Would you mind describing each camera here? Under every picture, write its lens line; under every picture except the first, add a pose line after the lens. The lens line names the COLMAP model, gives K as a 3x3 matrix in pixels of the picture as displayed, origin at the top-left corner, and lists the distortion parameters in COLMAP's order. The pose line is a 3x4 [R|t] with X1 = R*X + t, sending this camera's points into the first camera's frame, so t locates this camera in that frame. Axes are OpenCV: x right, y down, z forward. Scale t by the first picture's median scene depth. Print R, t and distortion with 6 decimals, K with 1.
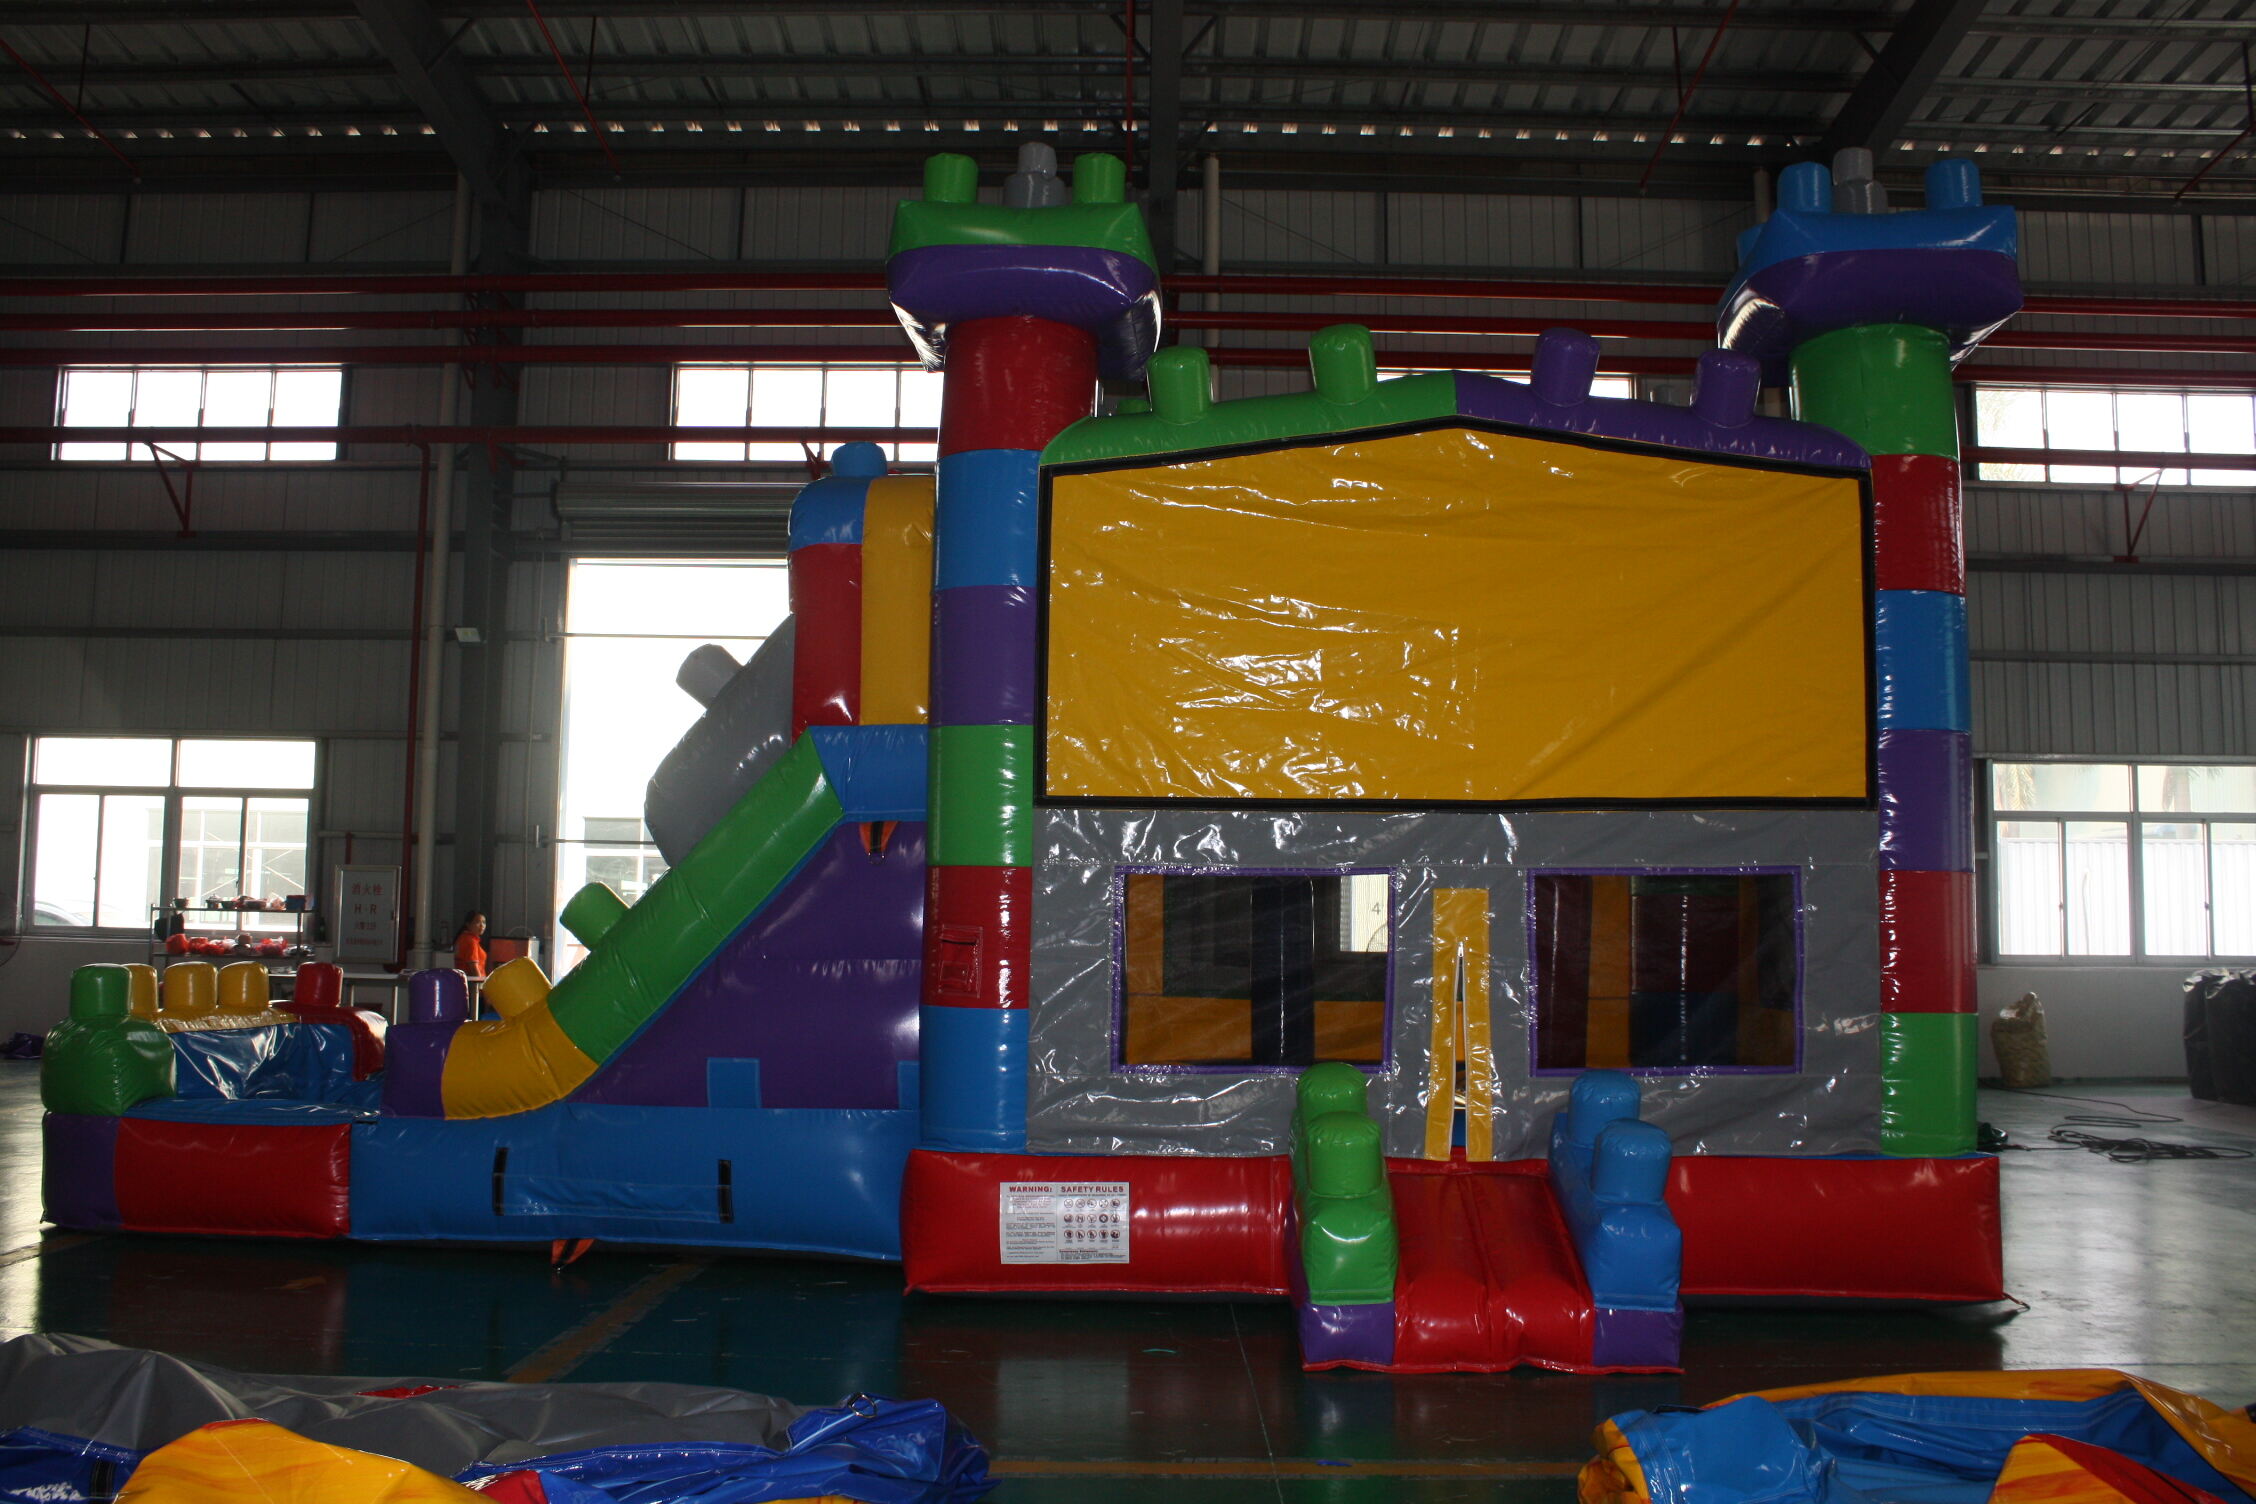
lens RADIAL K [[1831.1, 0, 1095.9], [0, 1831.1, 750.3], [0, 0, 1]] dist [-0.171210, 0.156001]
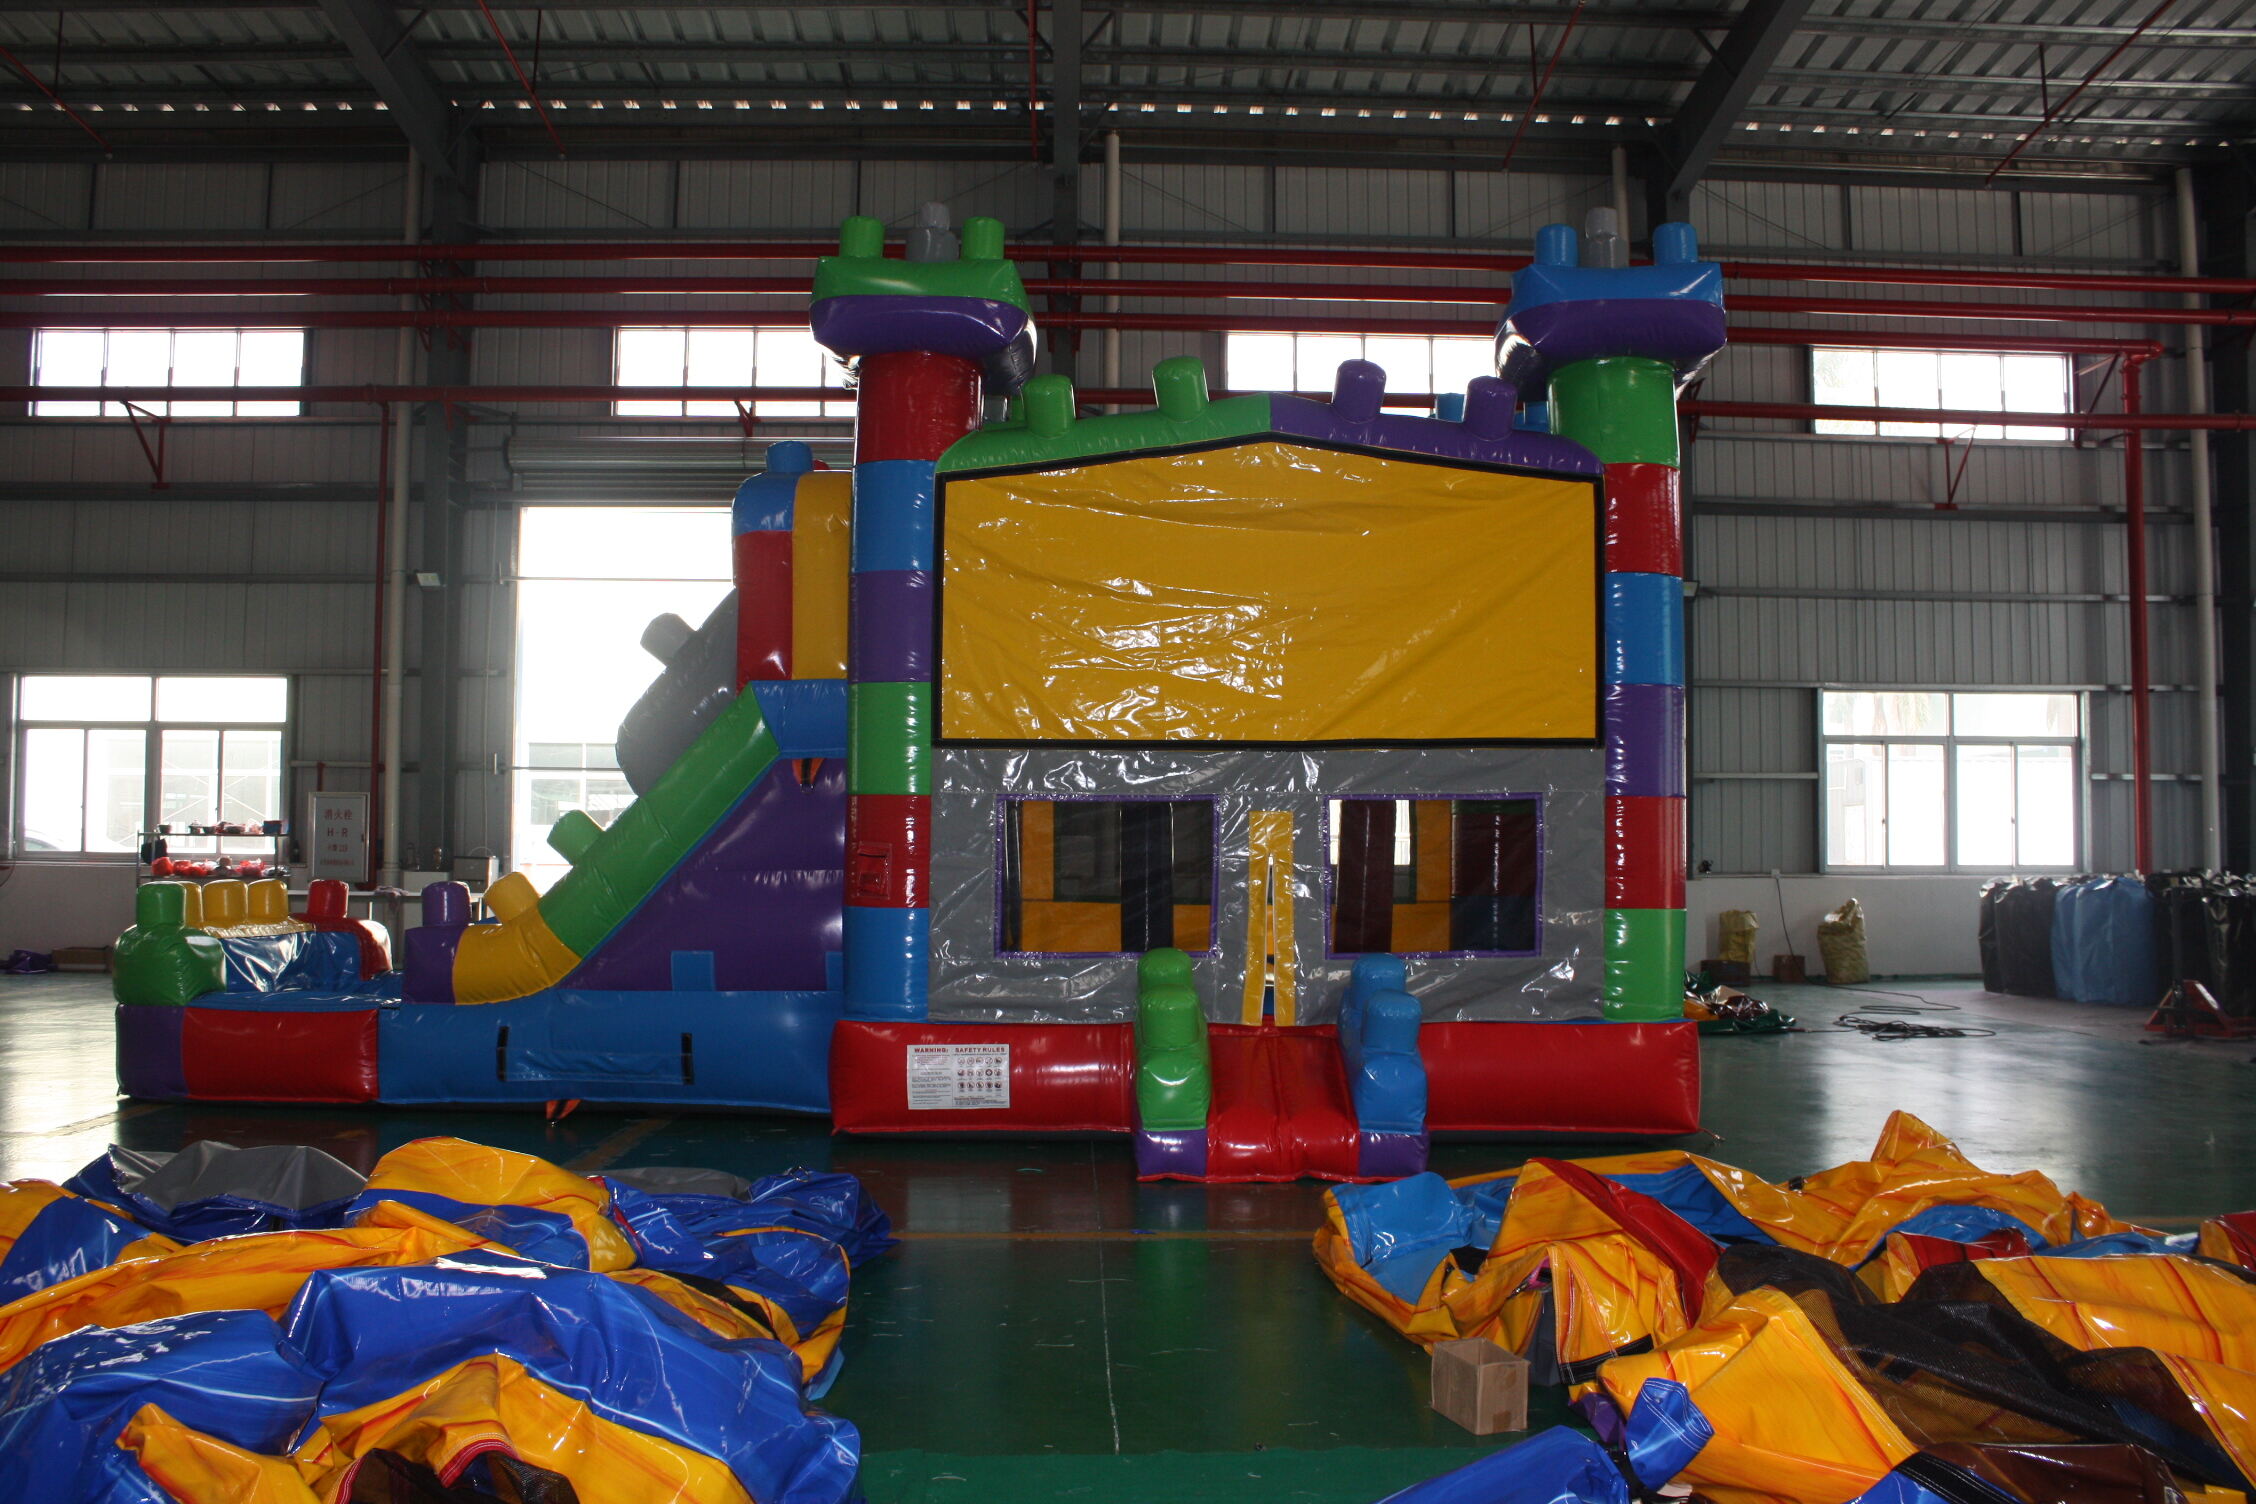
lens RADIAL K [[1831.1, 0, 1095.9], [0, 1831.1, 750.3], [0, 0, 1]] dist [-0.171210, 0.156001]
pose [[0.999281, -0.005112, 0.037578, 0.012645], [0.003376, 0.998931, 0.046108, -0.009925], [-0.037773, -0.045948, 0.998229, -0.103324]]
